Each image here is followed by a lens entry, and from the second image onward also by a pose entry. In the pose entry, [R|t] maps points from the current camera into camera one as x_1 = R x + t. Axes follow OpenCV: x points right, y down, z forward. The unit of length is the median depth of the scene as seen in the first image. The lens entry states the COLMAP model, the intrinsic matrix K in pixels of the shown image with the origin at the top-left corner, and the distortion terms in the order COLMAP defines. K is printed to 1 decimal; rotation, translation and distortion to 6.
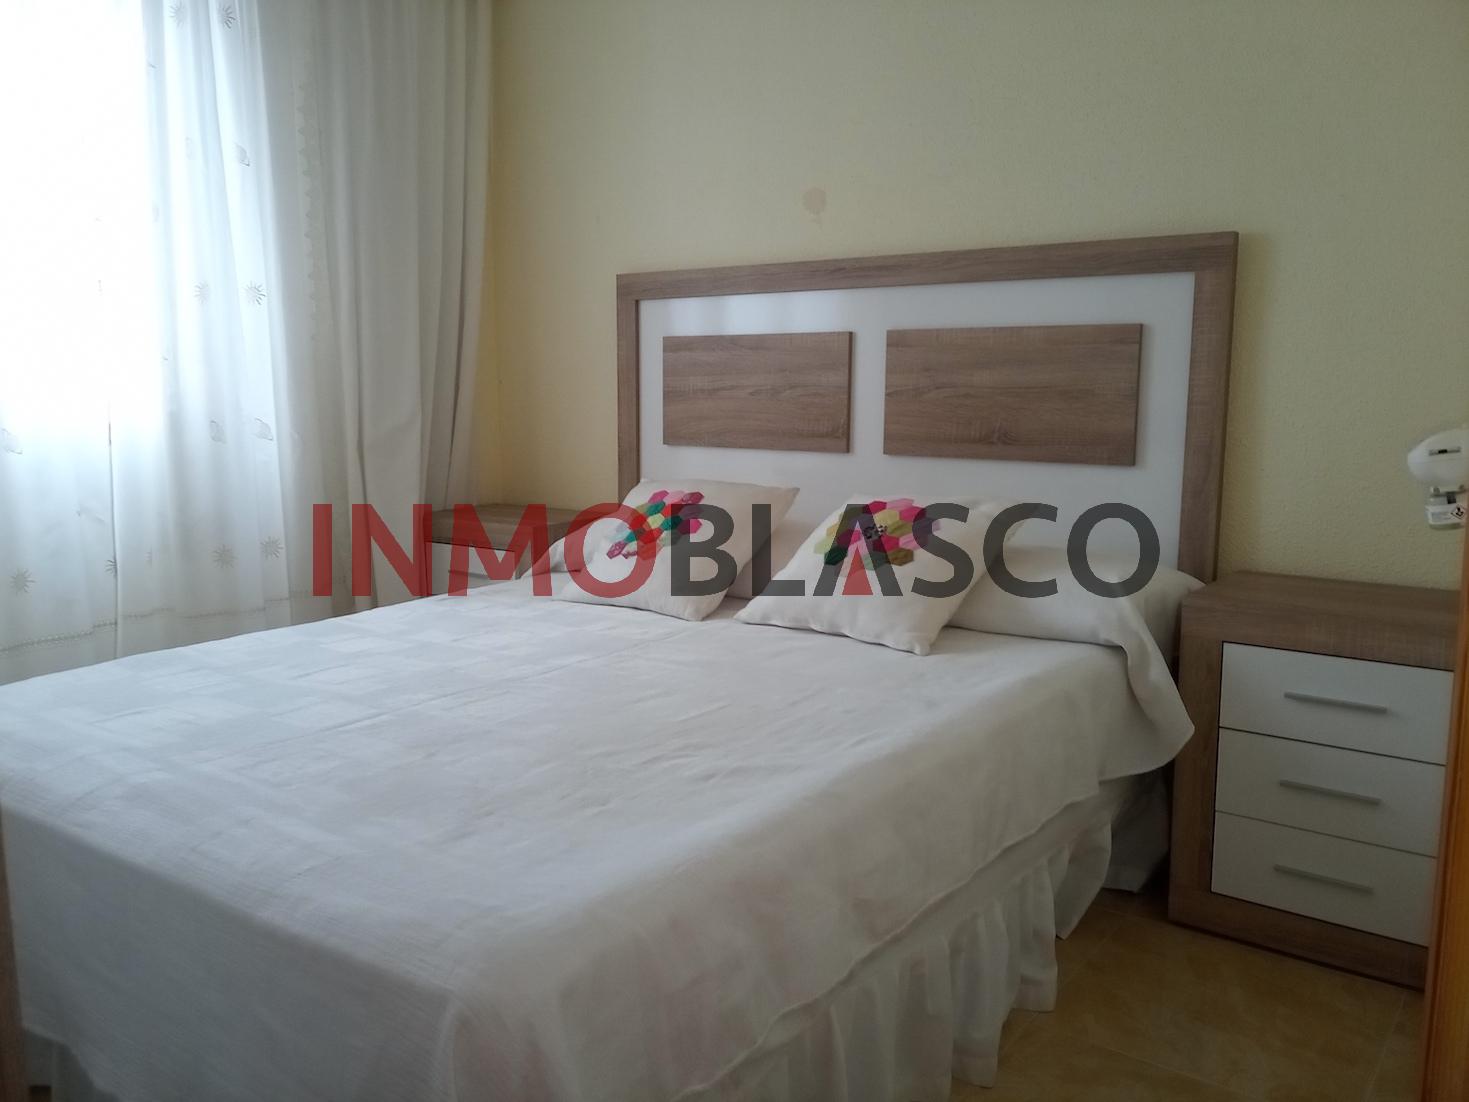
lens RADIAL K [[1182.8, 0, 706.3], [0, 1182.8, 529.7], [0, 0, 1]] dist [0.039825, -0.065576]
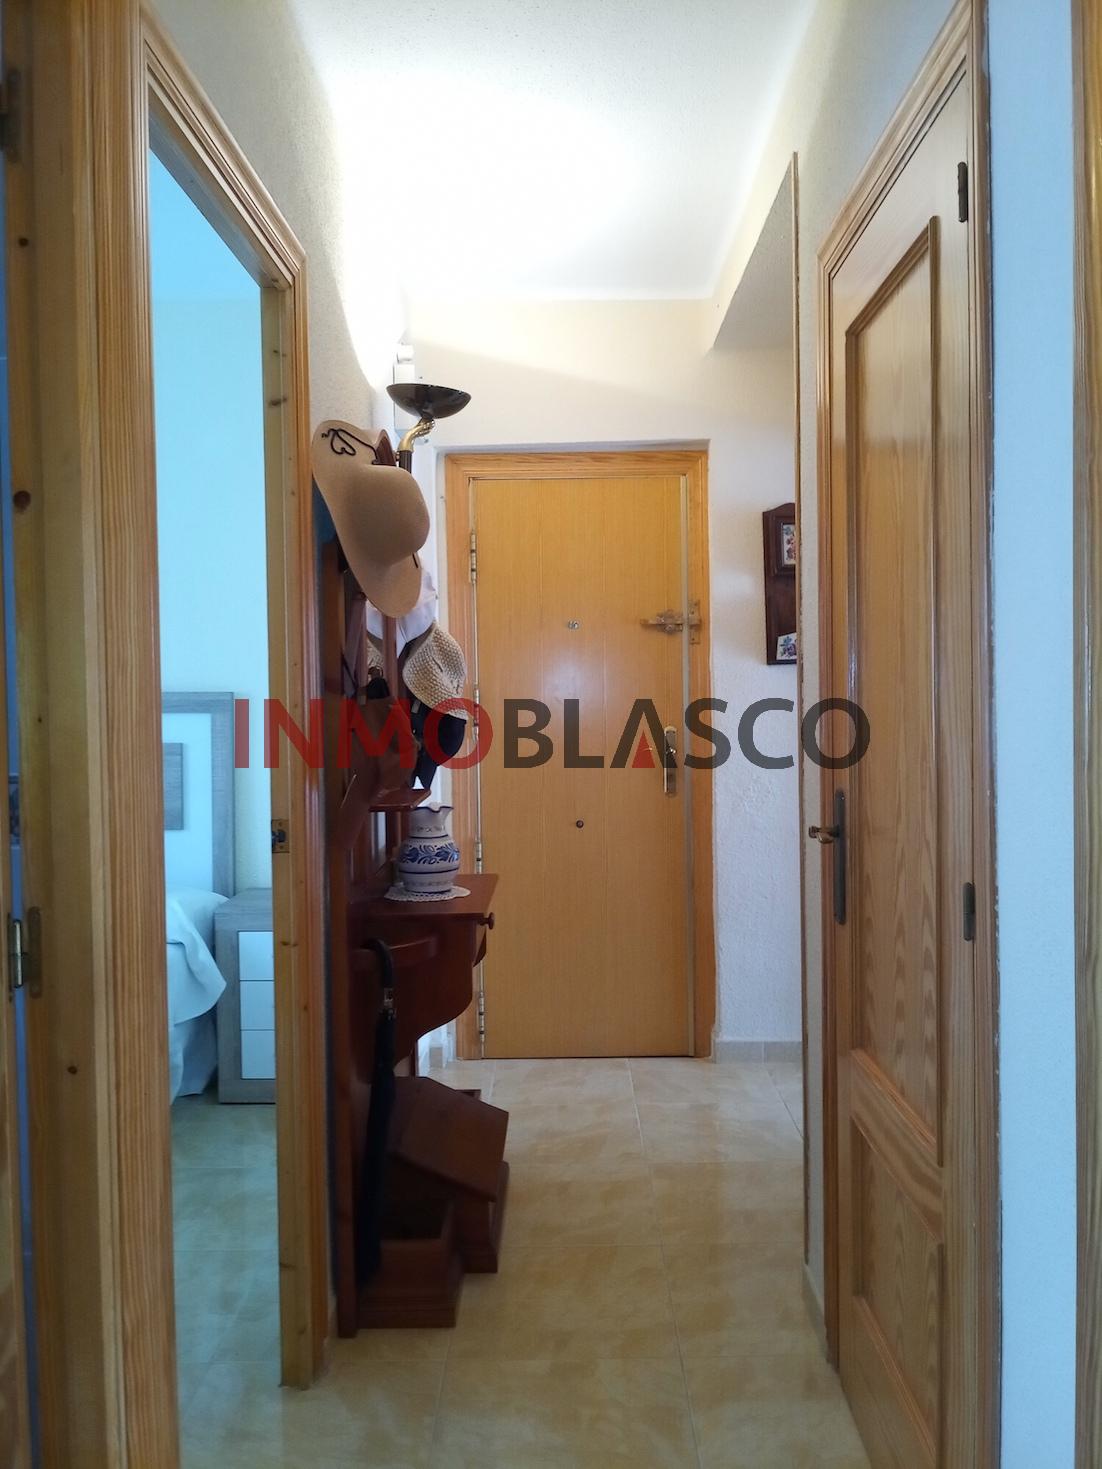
lens RADIAL K [[1182.8, 0, 554.3], [0, 1182.8, 717.3], [0, 0, 1]] dist [0.039825, -0.065576]
pose [[0.794535, -0.025083, 0.606700, -0.232172], [0.087858, 0.993381, -0.073989, -0.045674], [-0.600829, 0.112090, 0.791480, -0.650742]]
